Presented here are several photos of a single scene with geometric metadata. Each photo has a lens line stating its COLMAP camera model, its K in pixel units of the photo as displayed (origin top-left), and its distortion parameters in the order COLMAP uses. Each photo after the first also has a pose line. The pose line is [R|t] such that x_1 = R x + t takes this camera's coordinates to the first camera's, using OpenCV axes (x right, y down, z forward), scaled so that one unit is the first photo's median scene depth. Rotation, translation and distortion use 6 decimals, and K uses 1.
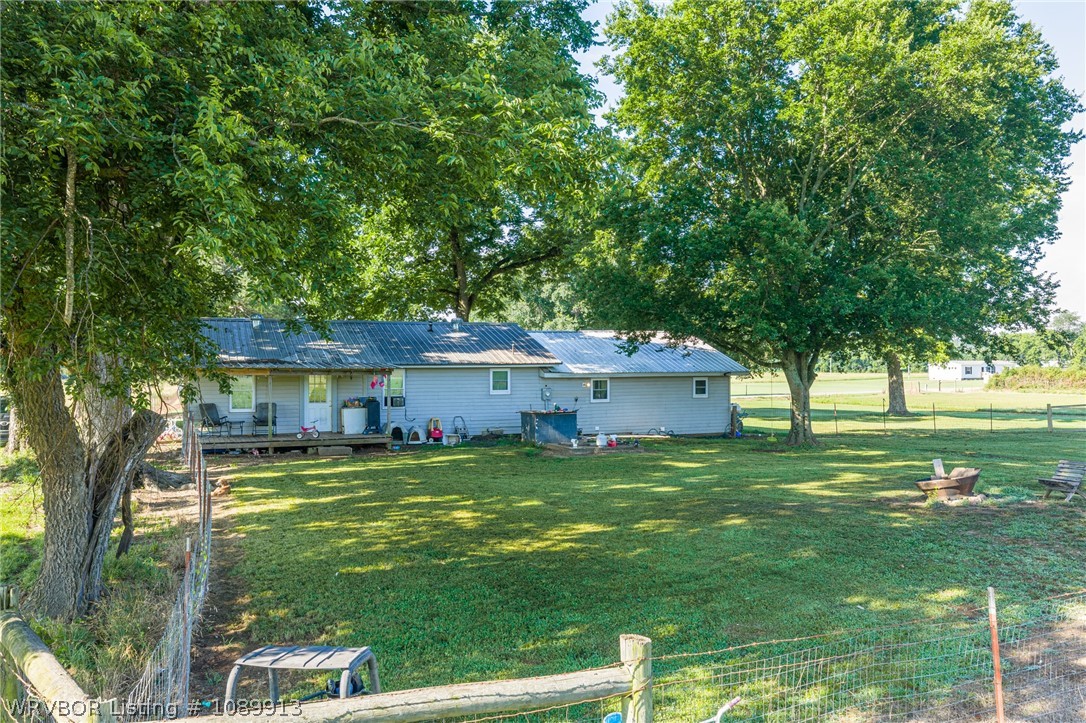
lens RADIAL K [[896.5, 0, 544.1], [0, 896.5, 362.3], [0, 0, 1]] dist [0.021952, -0.034710]
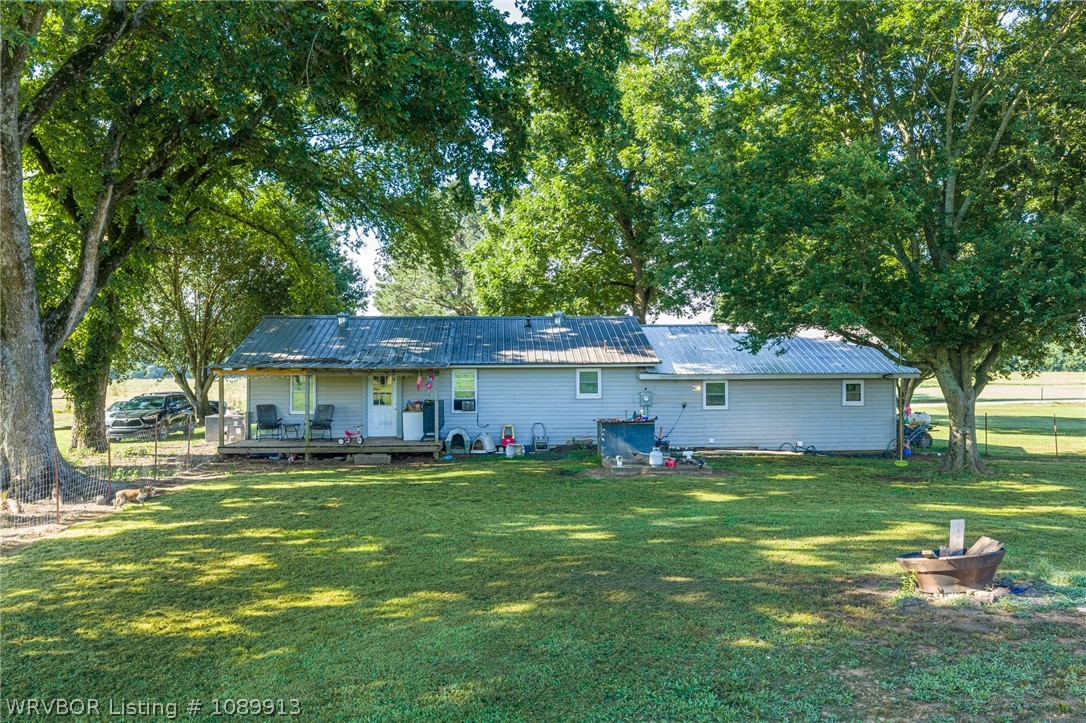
lens RADIAL K [[896.5, 0, 542.1], [0, 896.5, 360.5], [0, 0, 1]] dist [0.021952, -0.034710]
pose [[0.944753, -0.001131, -0.327782, 0.195738], [0.000964, 0.999999, -0.000672, -0.000272], [0.327782, 0.000319, 0.944753, 0.173653]]
